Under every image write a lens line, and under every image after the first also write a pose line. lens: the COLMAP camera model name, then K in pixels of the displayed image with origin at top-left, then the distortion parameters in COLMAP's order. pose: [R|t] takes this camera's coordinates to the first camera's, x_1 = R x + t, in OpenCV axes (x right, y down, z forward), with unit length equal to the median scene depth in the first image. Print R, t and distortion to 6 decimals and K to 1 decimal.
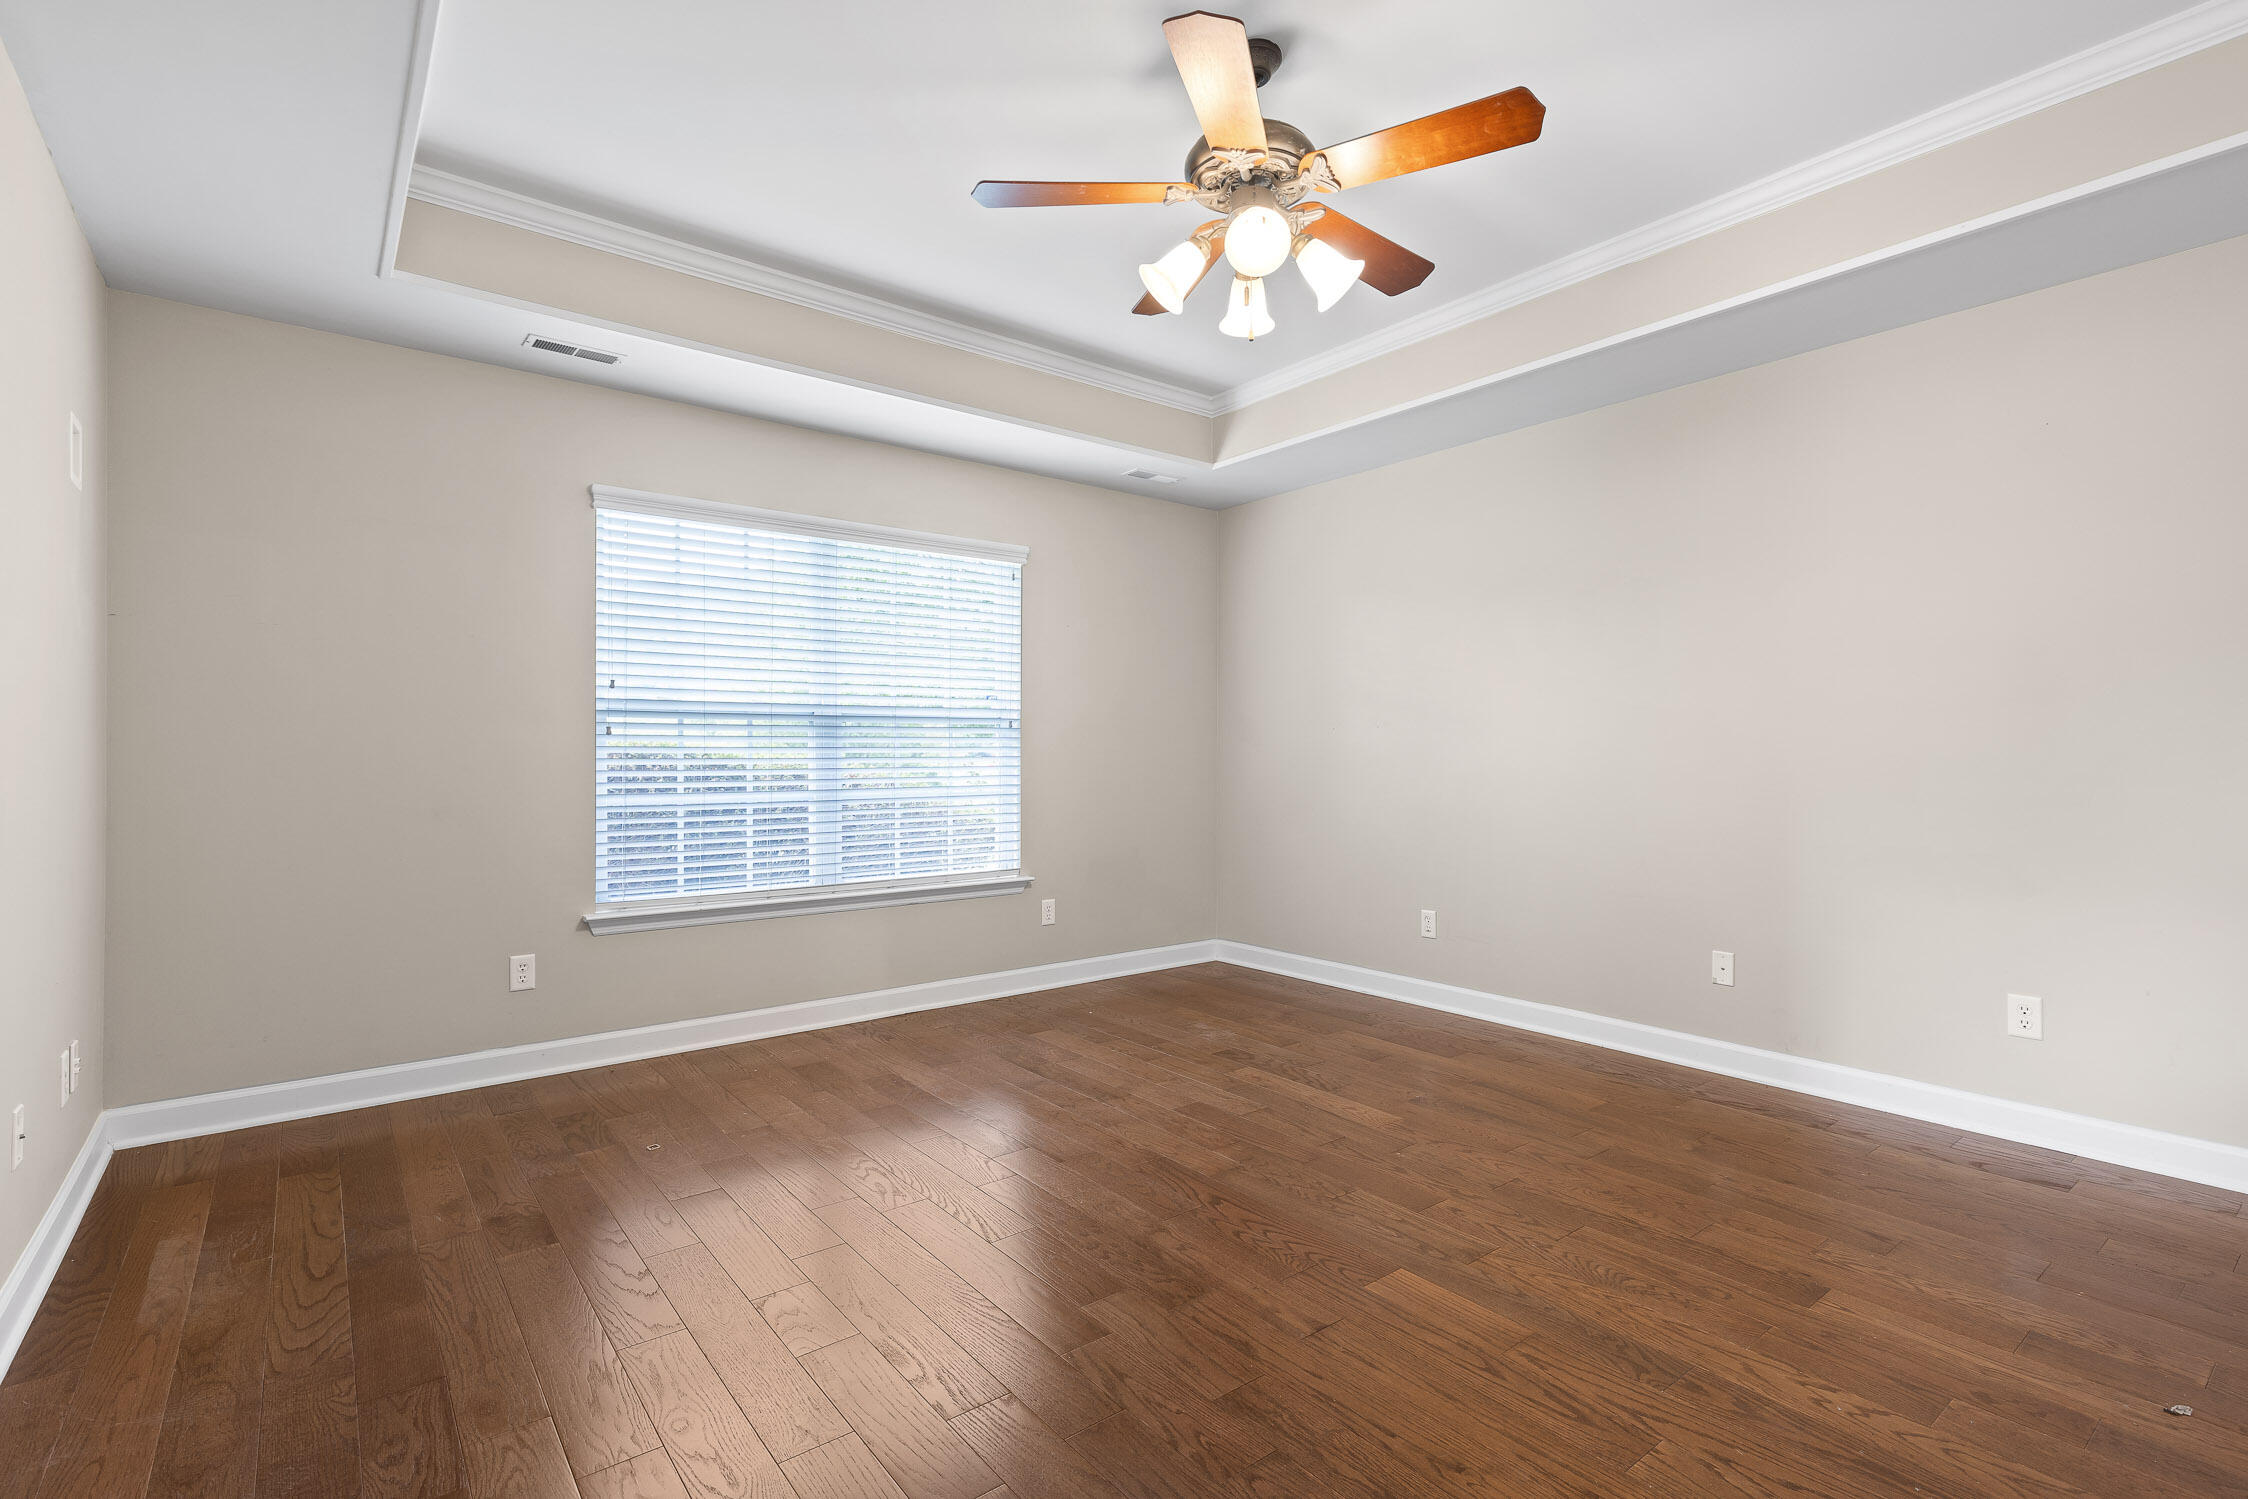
lens RADIAL K [[1041.9, 0, 1124.0], [0, 1041.9, 749.5], [0, 0, 1]] dist [0.022361, -0.000102]
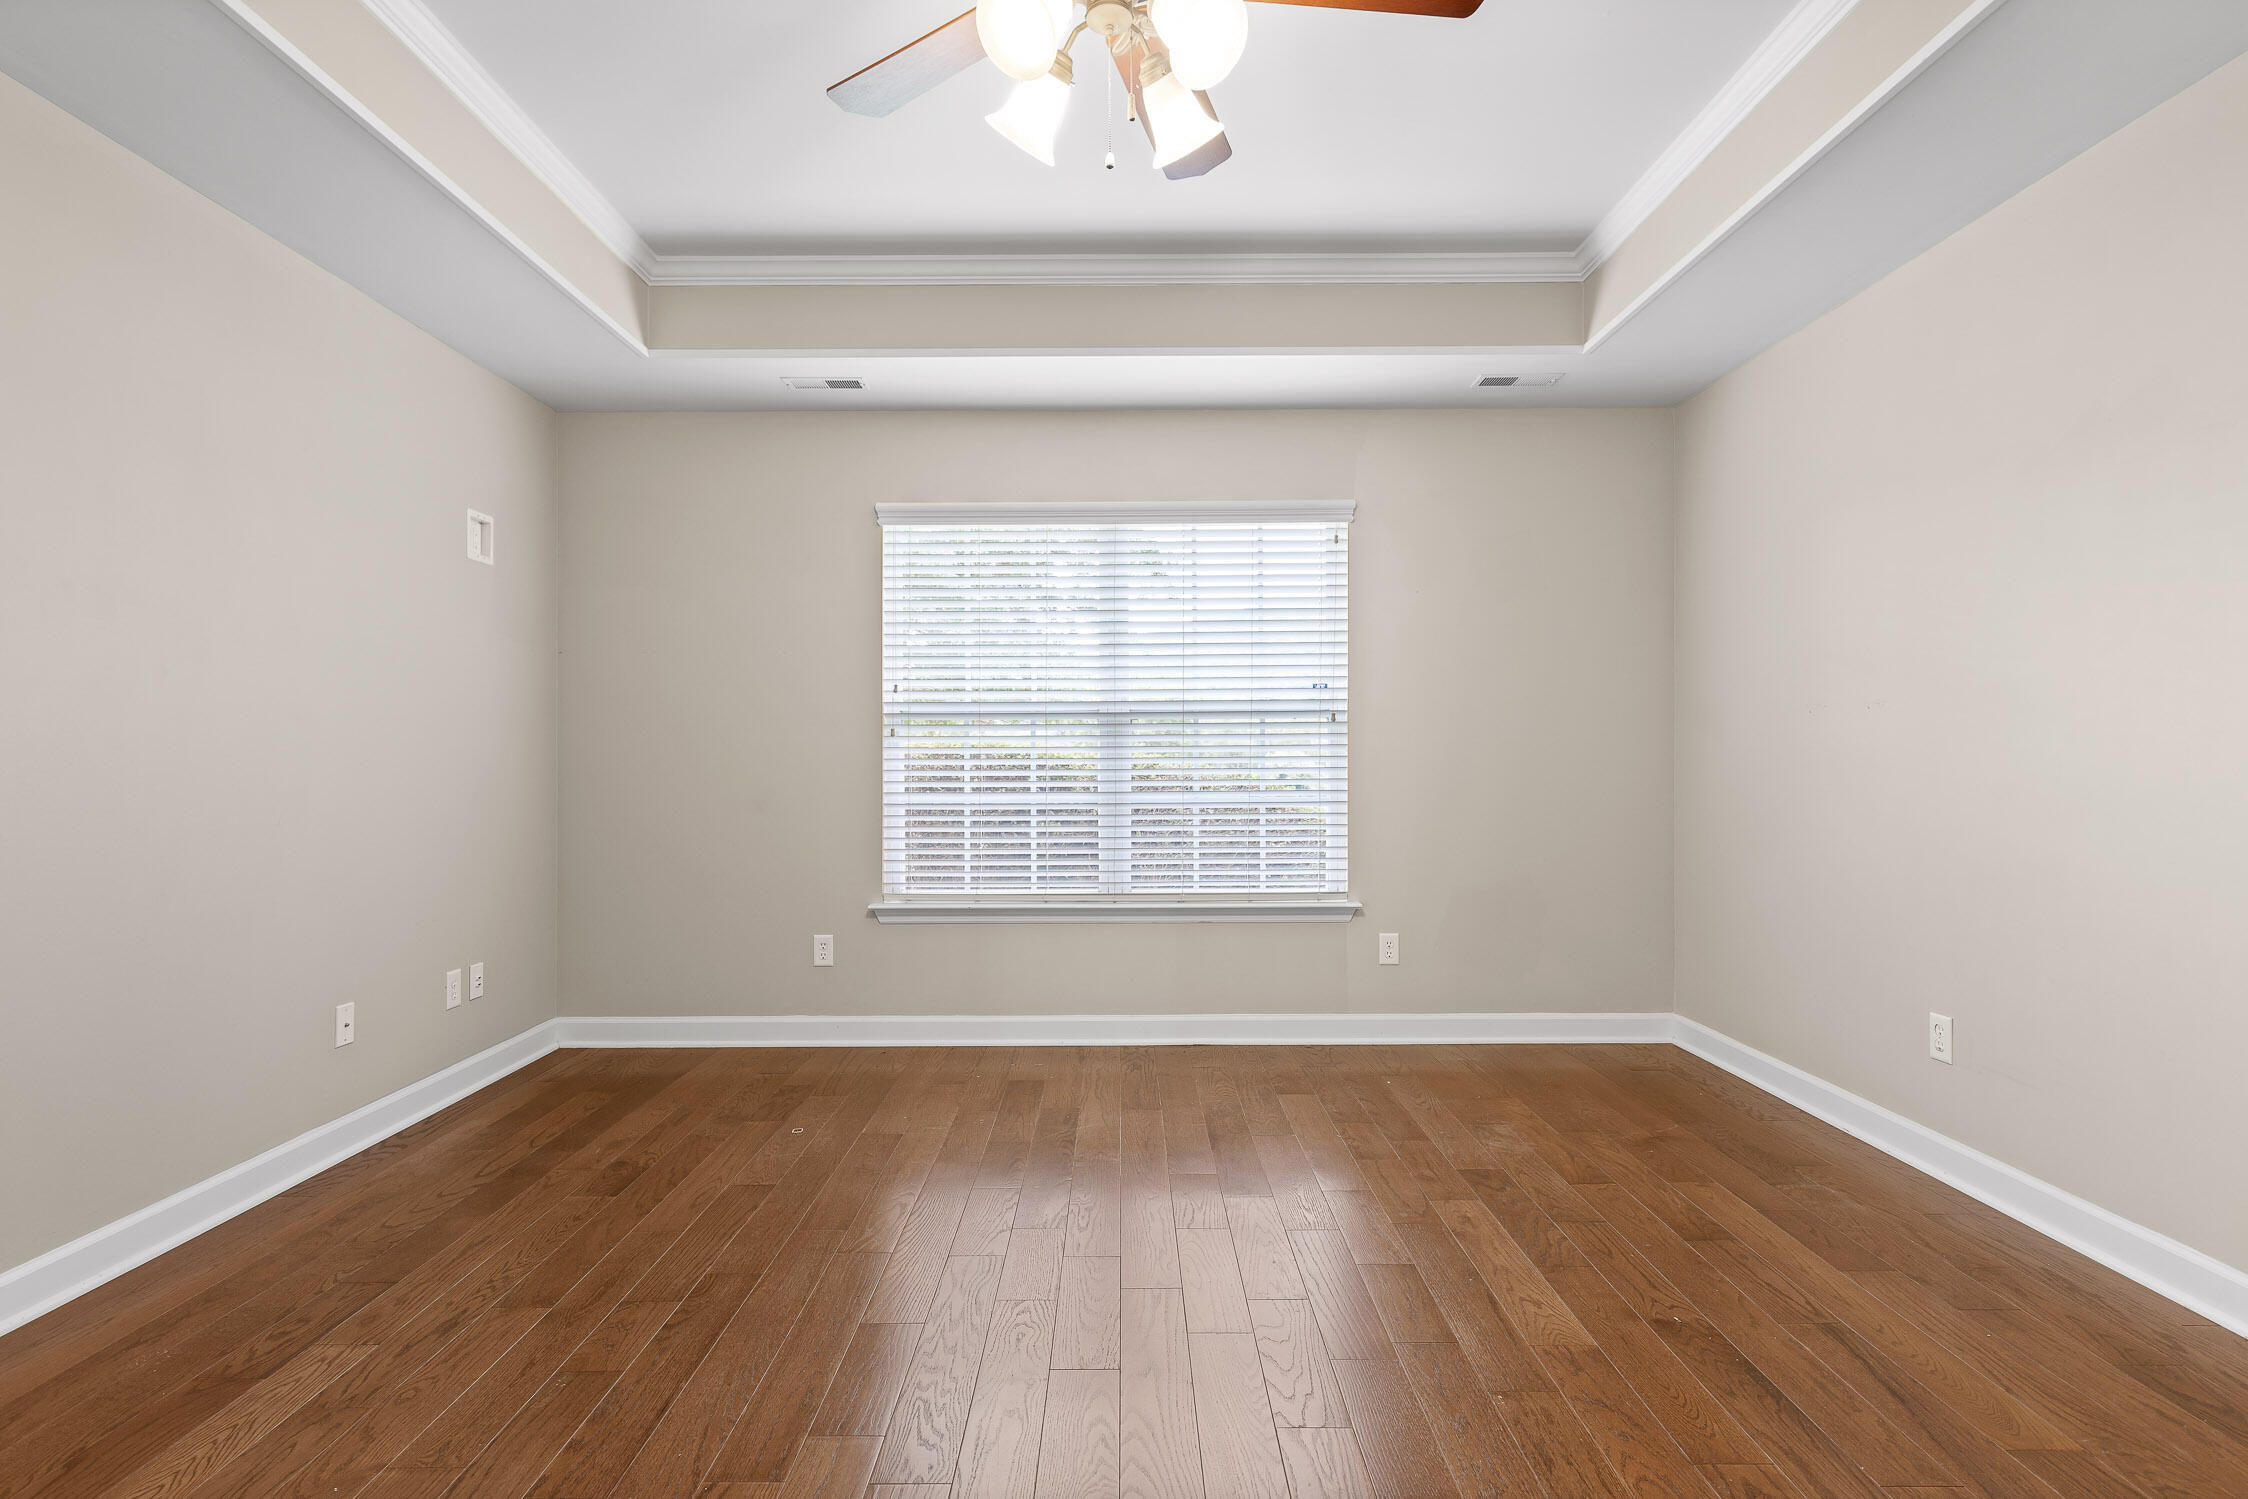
lens RADIAL K [[1091.3, 0, 1123.4], [0, 1091.3, 753.6], [0, 0, 1]] dist [0.005714, -0.000377]
pose [[0.785670, -0.002215, -0.618642, 0.343713], [0.006051, 0.999973, 0.004104, 0.000206], [0.618617, -0.006968, 0.785662, 0.248748]]
